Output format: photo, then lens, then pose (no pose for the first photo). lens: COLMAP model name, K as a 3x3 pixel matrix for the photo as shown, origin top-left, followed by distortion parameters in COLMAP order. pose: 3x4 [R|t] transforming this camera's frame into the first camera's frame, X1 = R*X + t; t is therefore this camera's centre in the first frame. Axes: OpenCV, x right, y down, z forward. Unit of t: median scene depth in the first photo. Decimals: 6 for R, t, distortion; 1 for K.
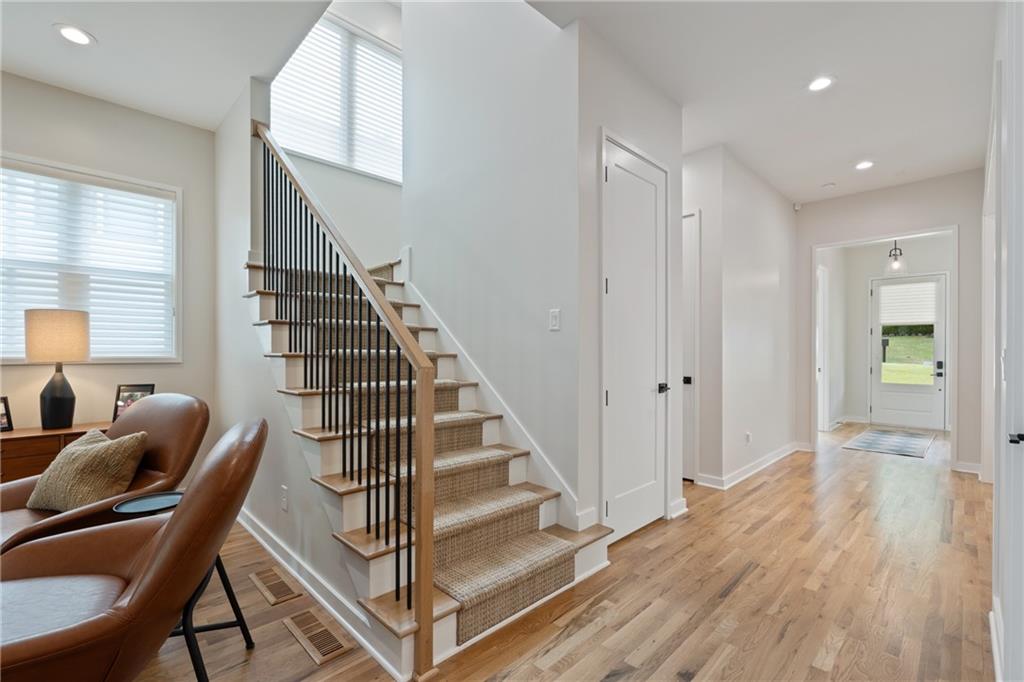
lens RADIAL K [[454.3, 0, 504.3], [0, 454.3, 347.1], [0, 0, 1]] dist [0.004701, 0.000617]
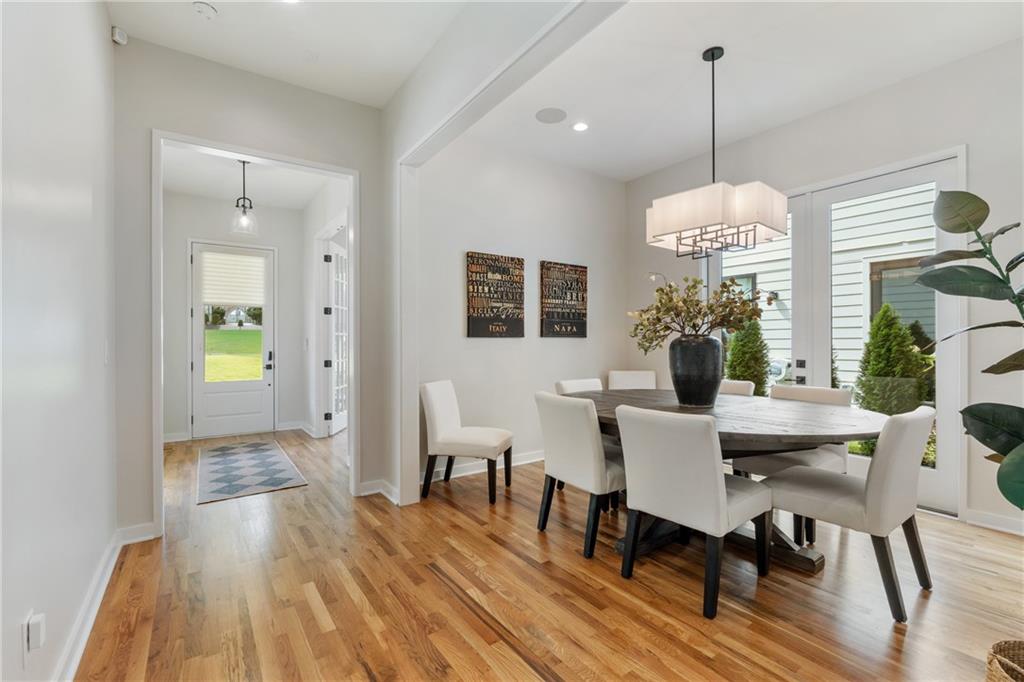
lens RADIAL K [[454.3, 0, 507.7], [0, 454.3, 344.1], [0, 0, 1]] dist [0.004701, 0.000617]
pose [[0.171750, -0.001213, 0.985140, 0.113017], [-0.006698, 0.999975, 0.002399, 0.007317], [-0.985118, -0.007010, 0.171738, 0.244093]]
